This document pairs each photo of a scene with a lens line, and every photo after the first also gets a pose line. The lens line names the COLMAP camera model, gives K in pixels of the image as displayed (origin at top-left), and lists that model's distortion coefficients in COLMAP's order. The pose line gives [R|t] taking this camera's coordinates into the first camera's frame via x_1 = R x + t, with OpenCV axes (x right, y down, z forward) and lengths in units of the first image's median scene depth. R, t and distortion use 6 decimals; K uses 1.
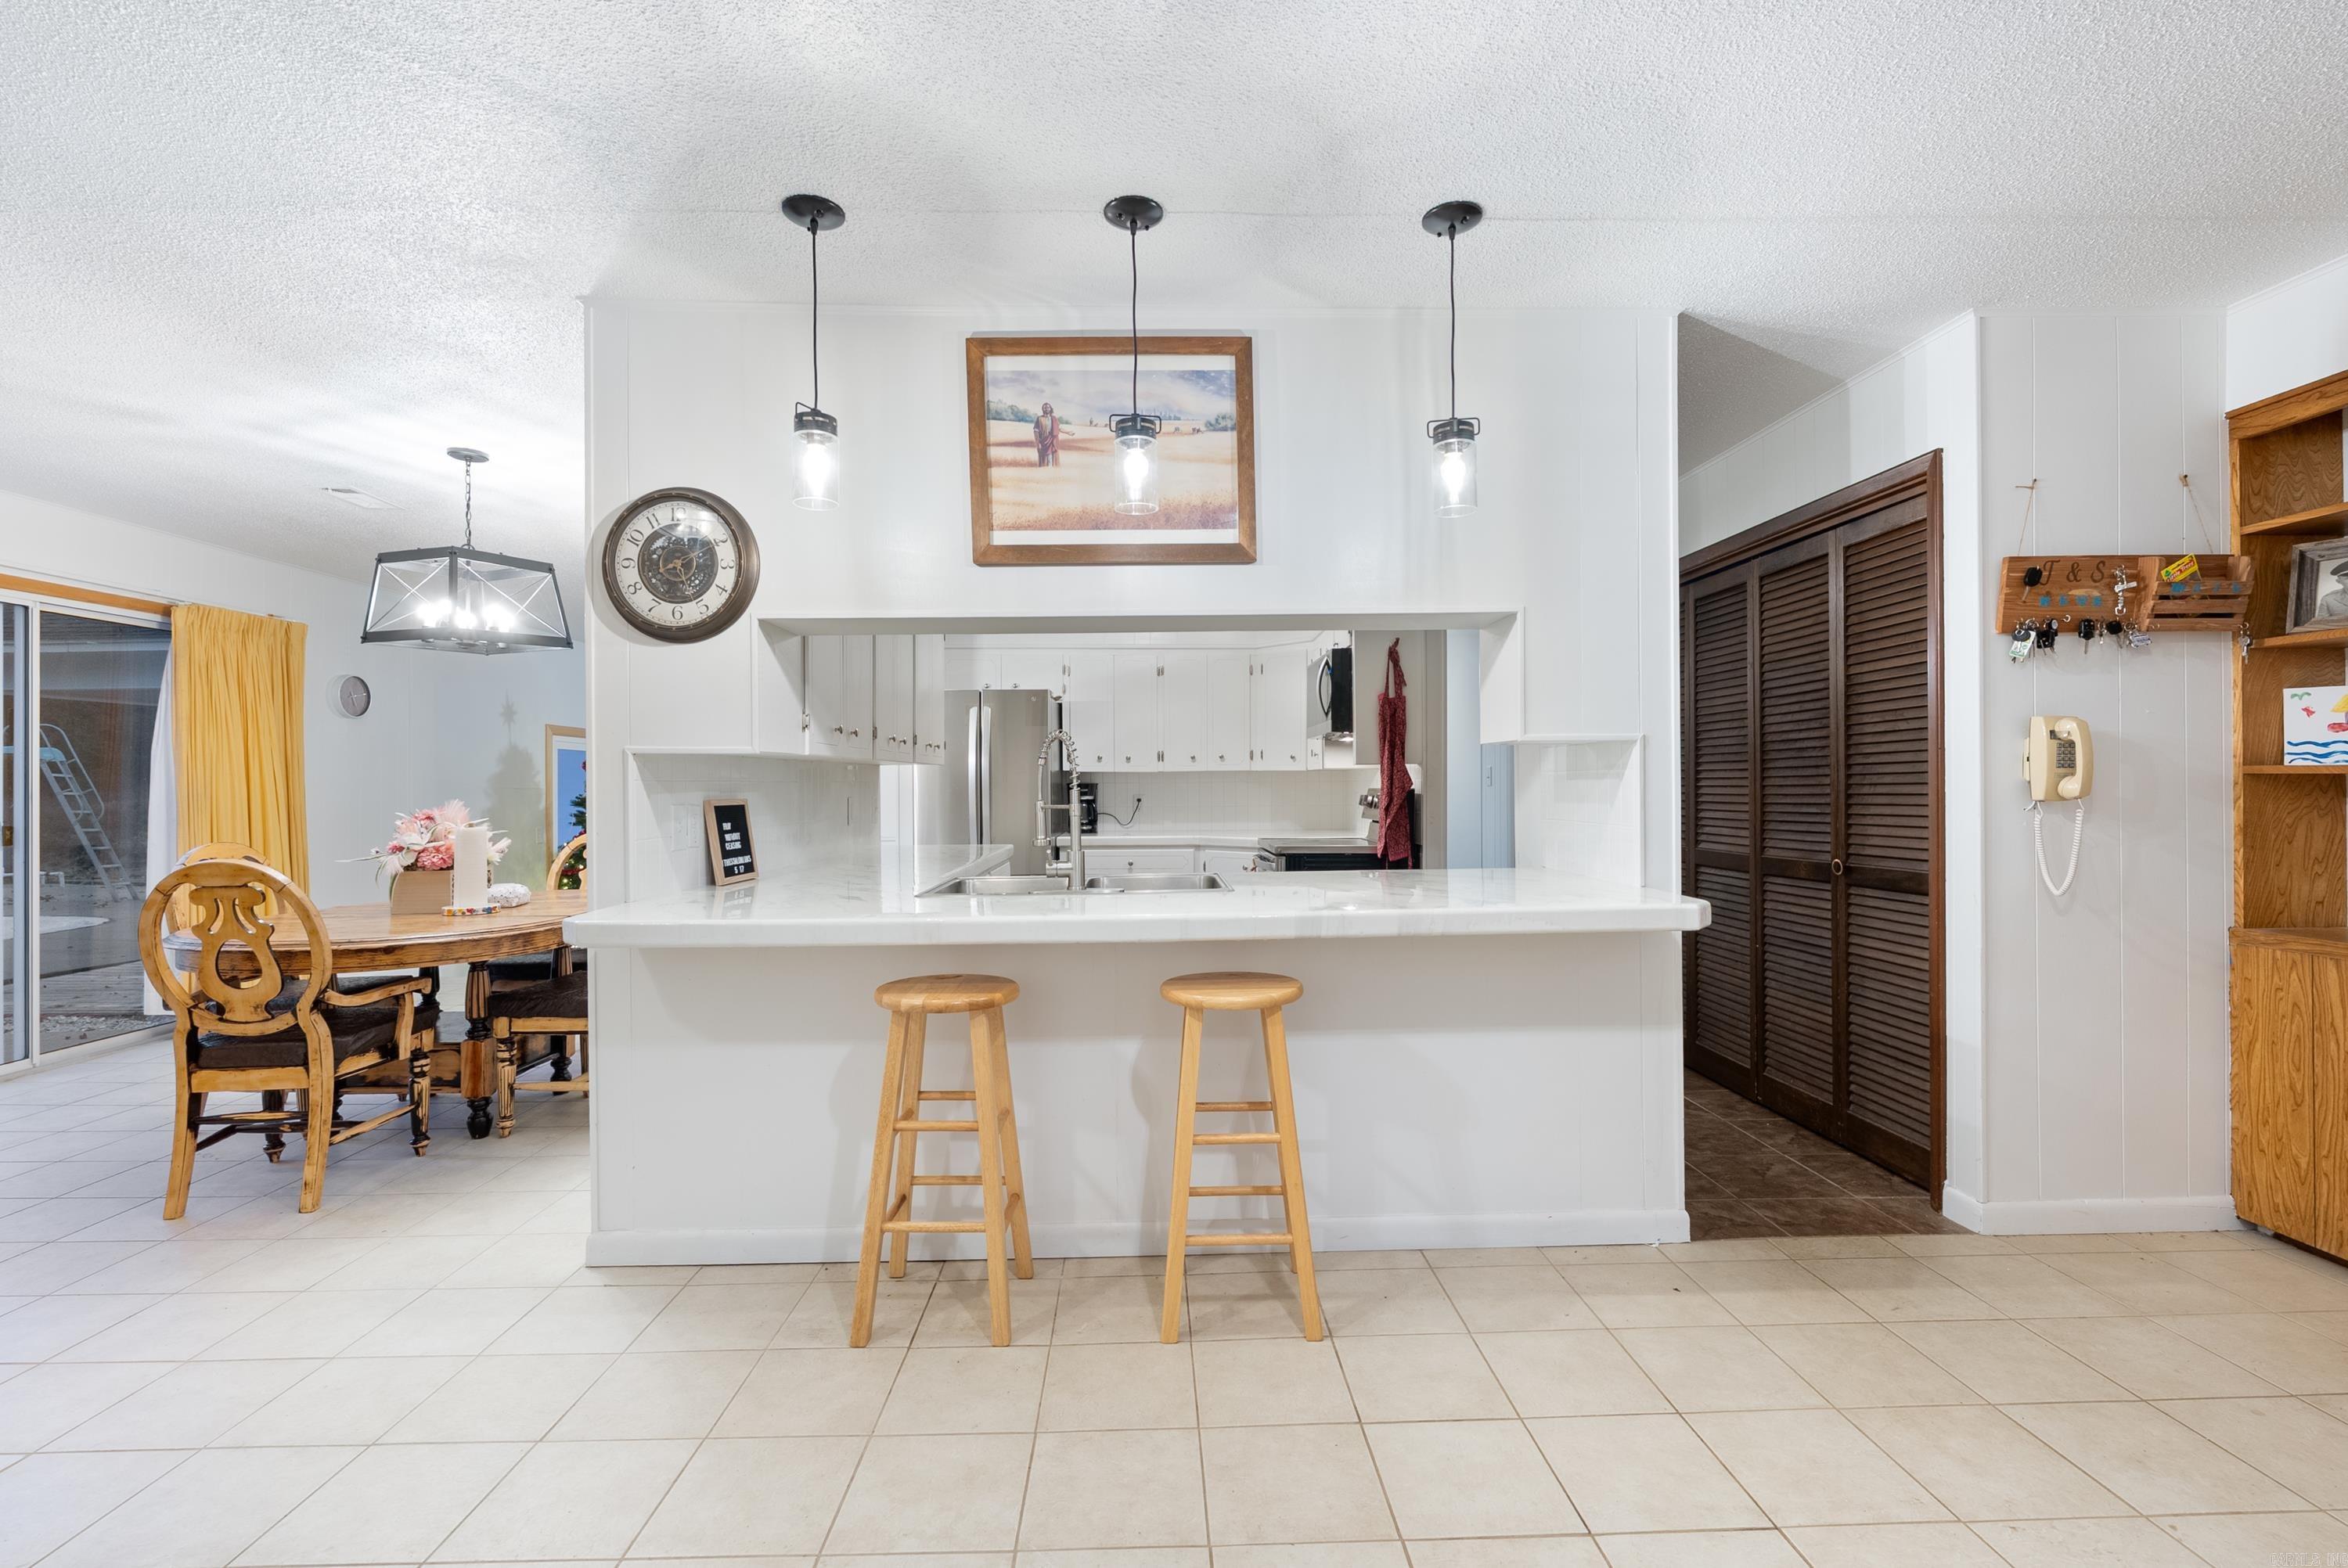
lens RADIAL K [[1033.8, 0, 1176.7], [0, 1033.8, 782.8], [0, 0, 1]] dist [-0.006679, 0.000682]
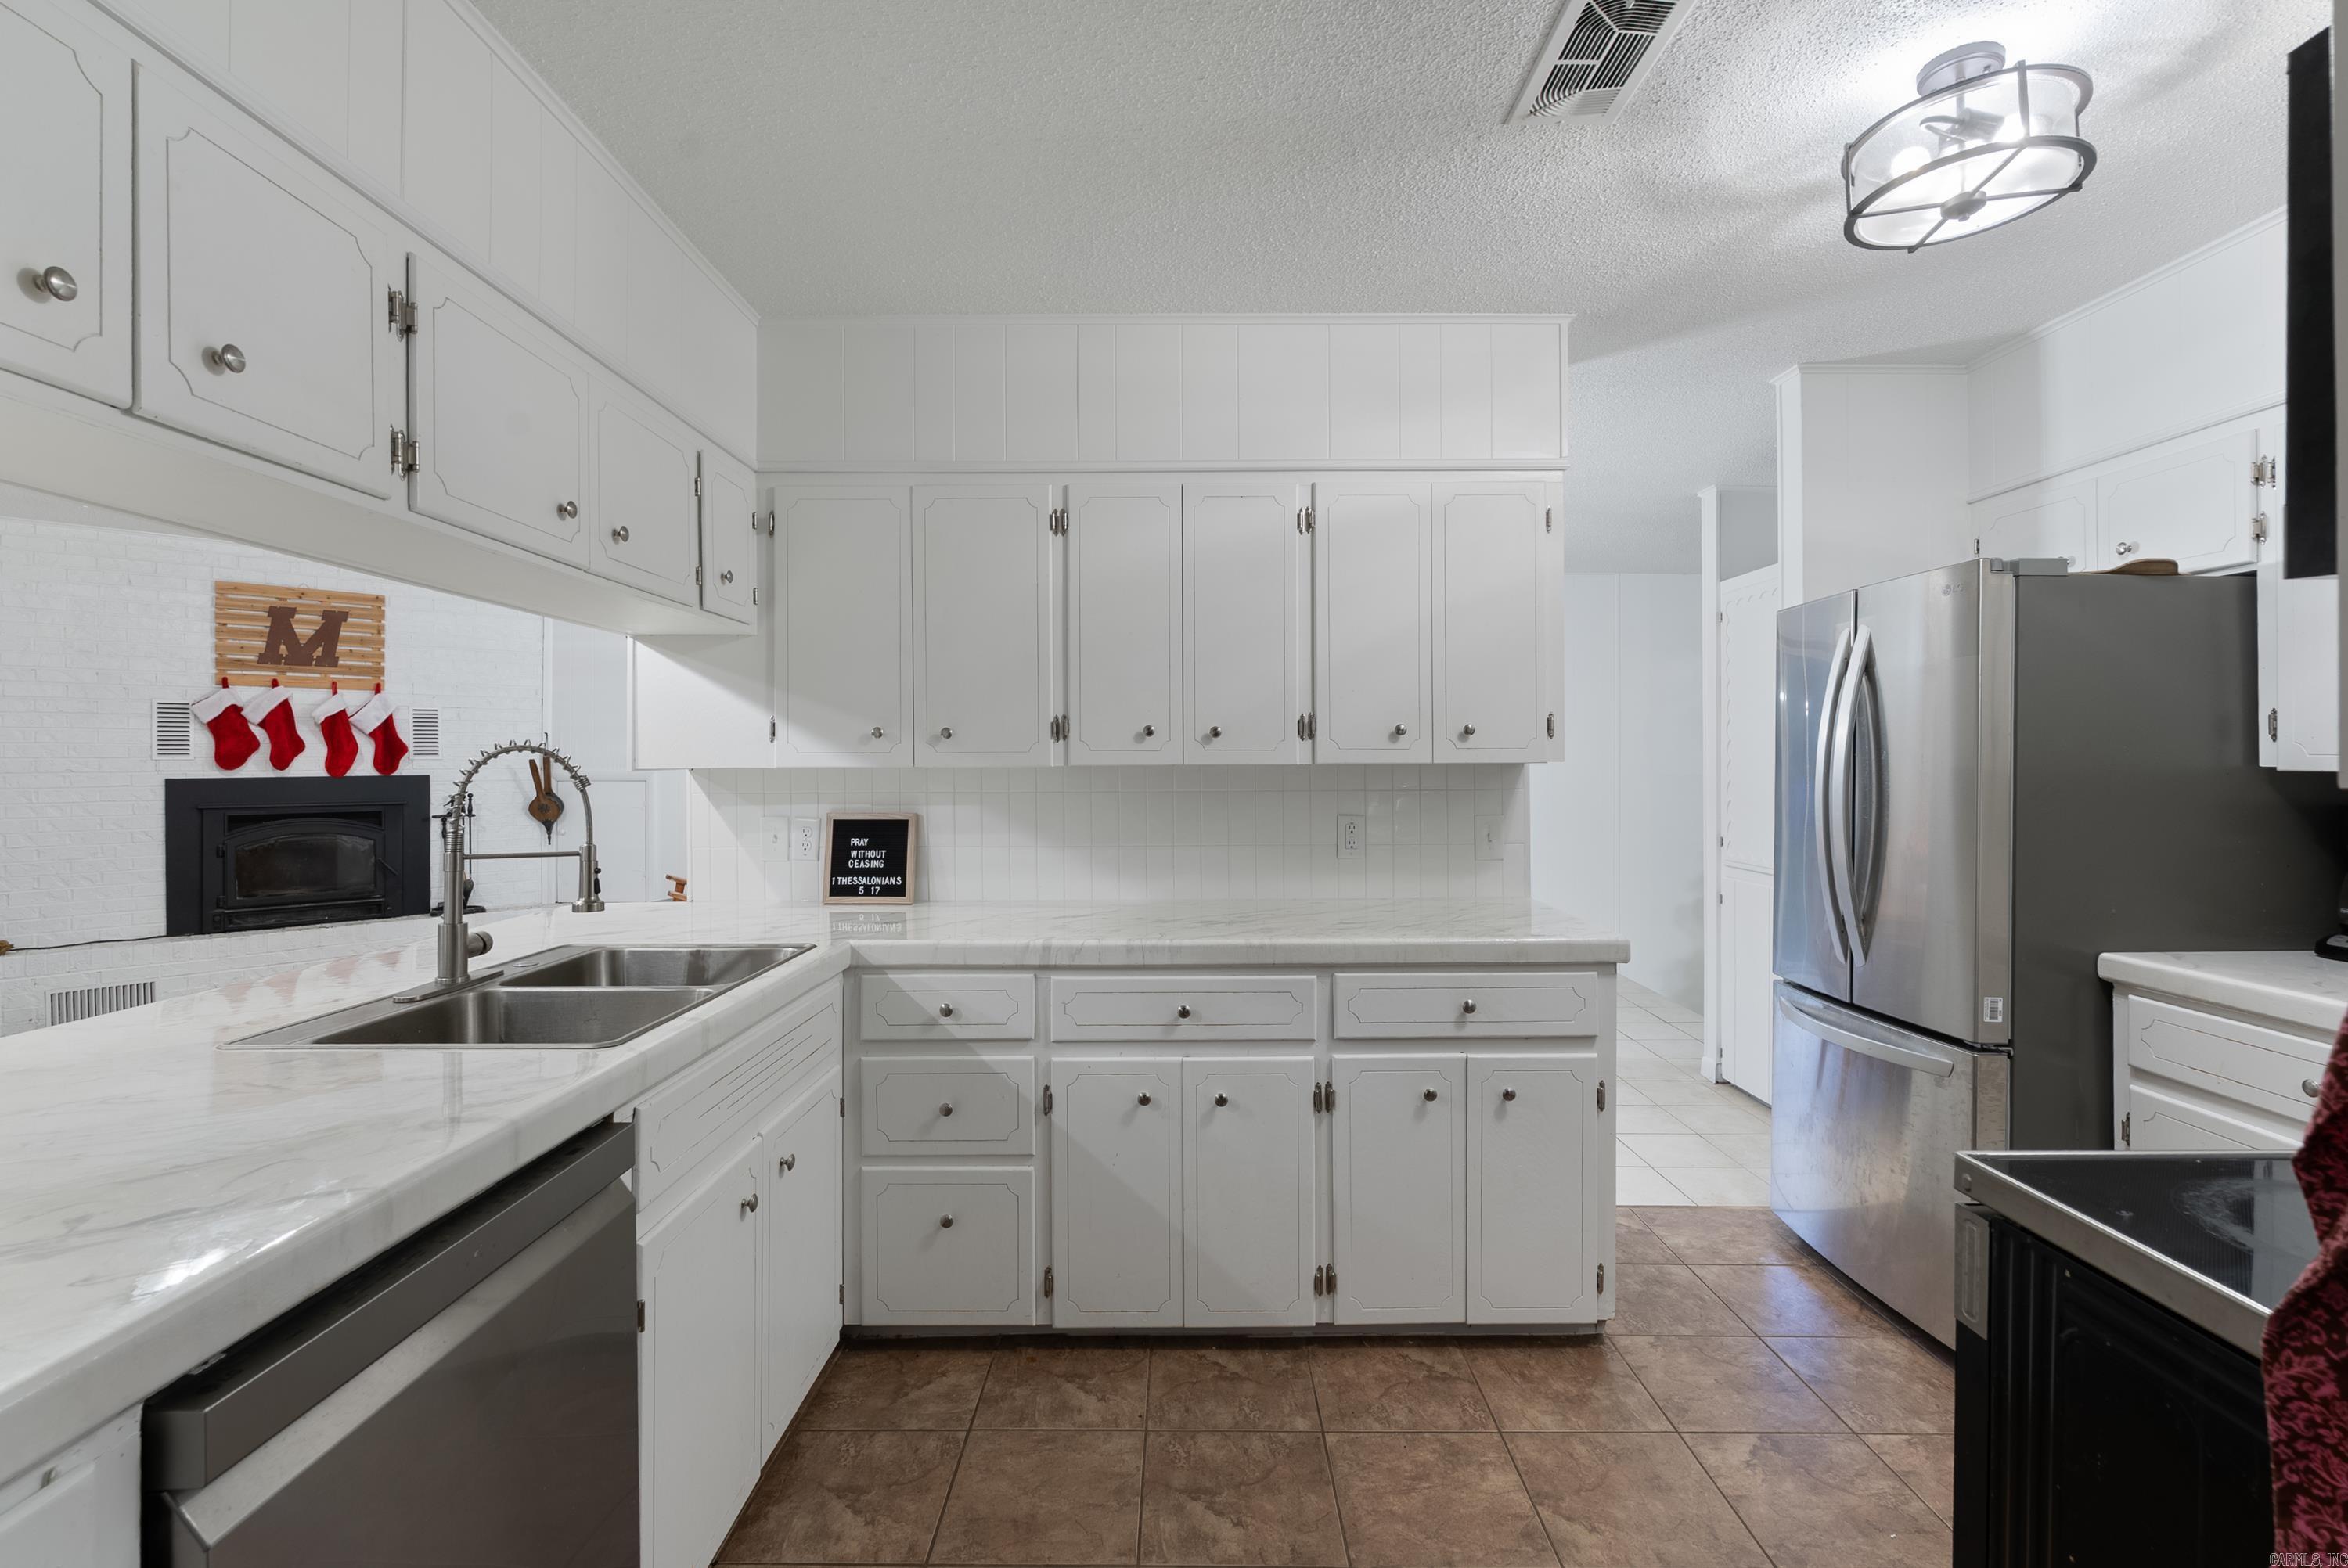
lens RADIAL K [[1037.9, 0, 1180.0], [0, 1037.9, 764.4], [0, 0, 1]] dist [-0.003715, -0.000015]
pose [[-0.028482, 0.010850, -0.999535, 0.544875], [0.004677, 0.999932, 0.010722, -0.040611], [0.999583, -0.004369, -0.028531, 1.471036]]
